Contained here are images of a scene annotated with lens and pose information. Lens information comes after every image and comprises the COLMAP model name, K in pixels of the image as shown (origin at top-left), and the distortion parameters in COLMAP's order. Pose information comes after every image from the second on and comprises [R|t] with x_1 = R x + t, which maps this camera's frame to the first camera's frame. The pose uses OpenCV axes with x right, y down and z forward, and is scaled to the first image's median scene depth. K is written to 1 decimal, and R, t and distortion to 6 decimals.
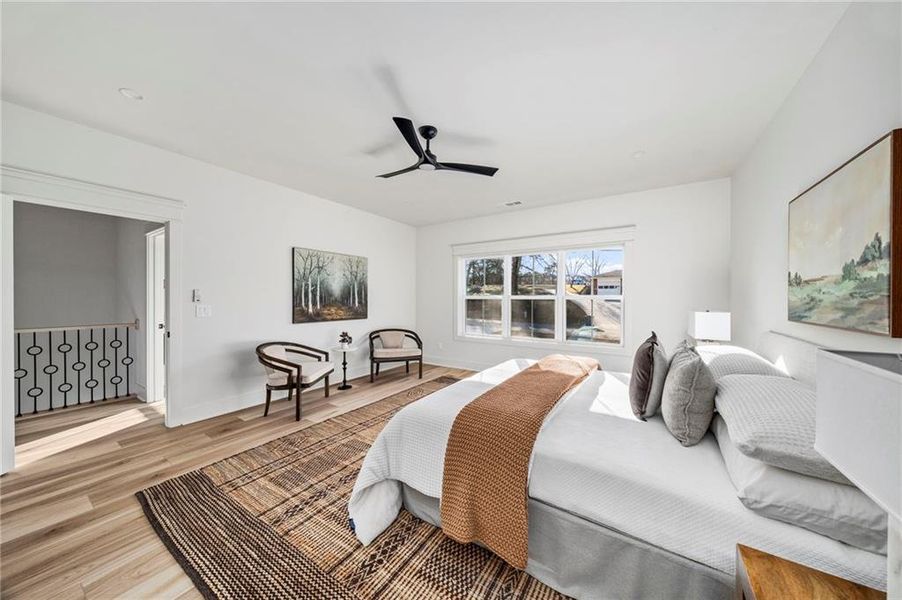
lens RADIAL K [[305.7, 0, 451.9], [0, 305.7, 304.3], [0, 0, 1]] dist [0.000067, 0.000029]
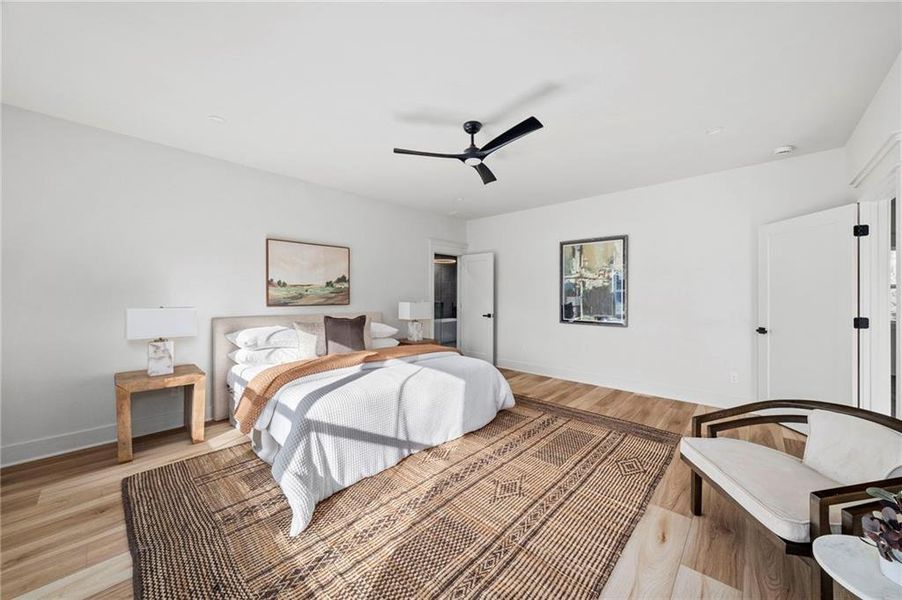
lens RADIAL K [[328.3, 0, 450.3], [0, 328.3, 295.7], [0, 0, 1]] dist [0.001884, -0.000077]
pose [[-0.985277, -0.006151, 0.170857, -0.117577], [-0.000934, 0.999531, 0.030594, -0.031858], [-0.170965, 0.029984, -0.984821, 1.269770]]
